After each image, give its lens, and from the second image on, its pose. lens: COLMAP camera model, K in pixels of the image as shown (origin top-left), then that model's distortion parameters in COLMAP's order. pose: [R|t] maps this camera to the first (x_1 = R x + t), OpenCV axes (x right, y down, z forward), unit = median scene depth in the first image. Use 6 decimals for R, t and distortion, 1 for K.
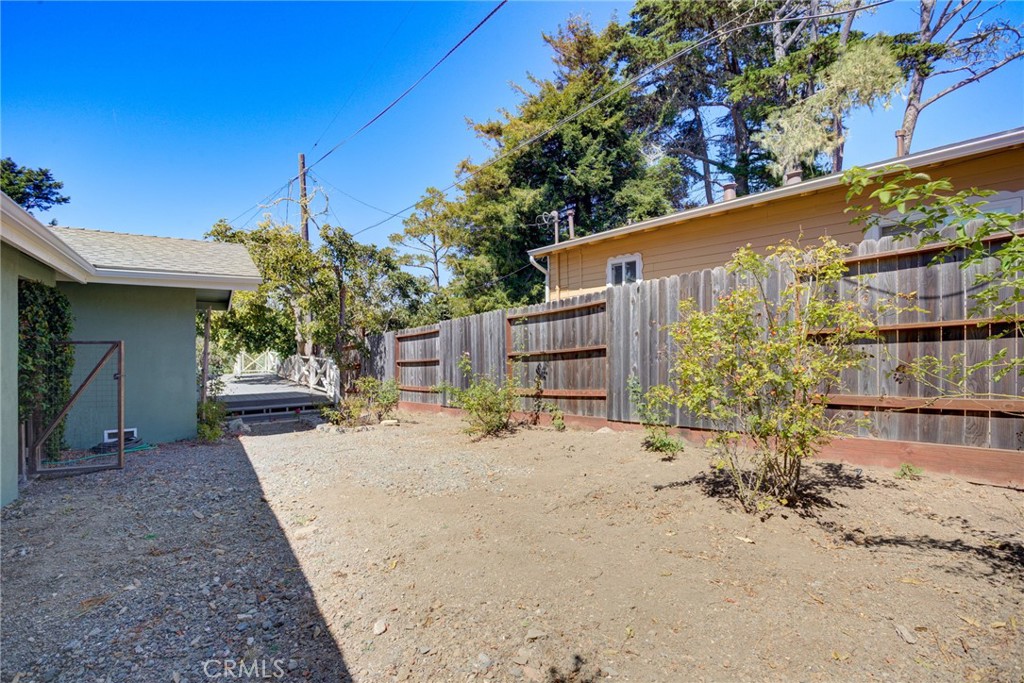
lens RADIAL K [[496.6, 0, 509.6], [0, 496.6, 339.9], [0, 0, 1]] dist [-0.015688, 0.006794]
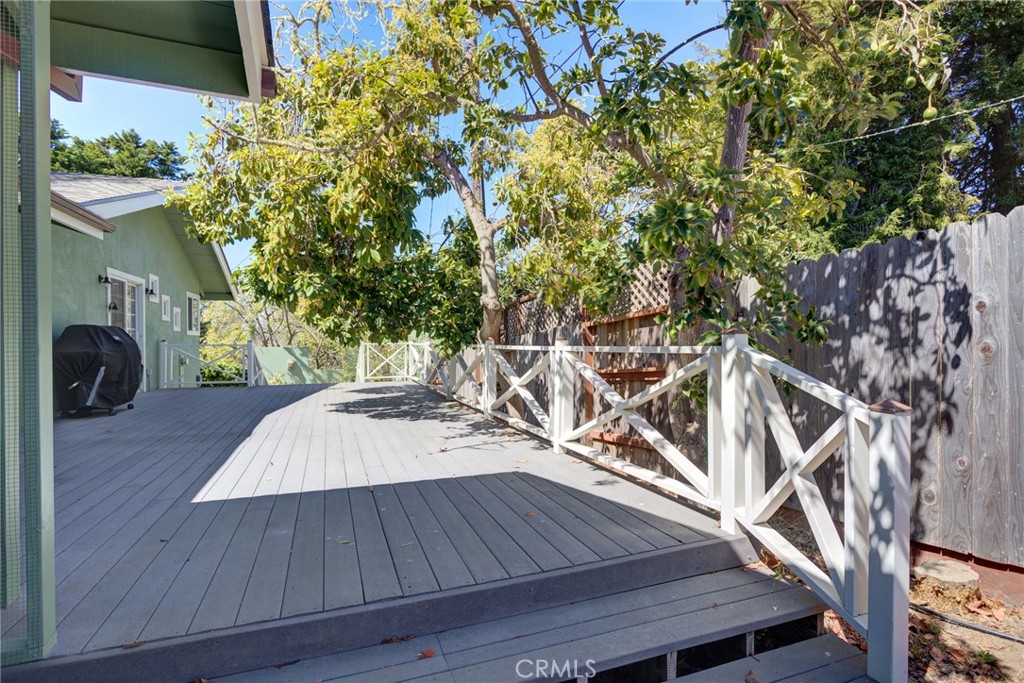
lens RADIAL K [[496.6, 0, 514.3], [0, 496.6, 343.7], [0, 0, 1]] dist [-0.015688, 0.006794]
pose [[0.972695, -0.004974, -0.232034, -0.239468], [0.005927, 0.999977, 0.003409, 0.022265], [0.232011, -0.004691, 0.972702, 0.473085]]
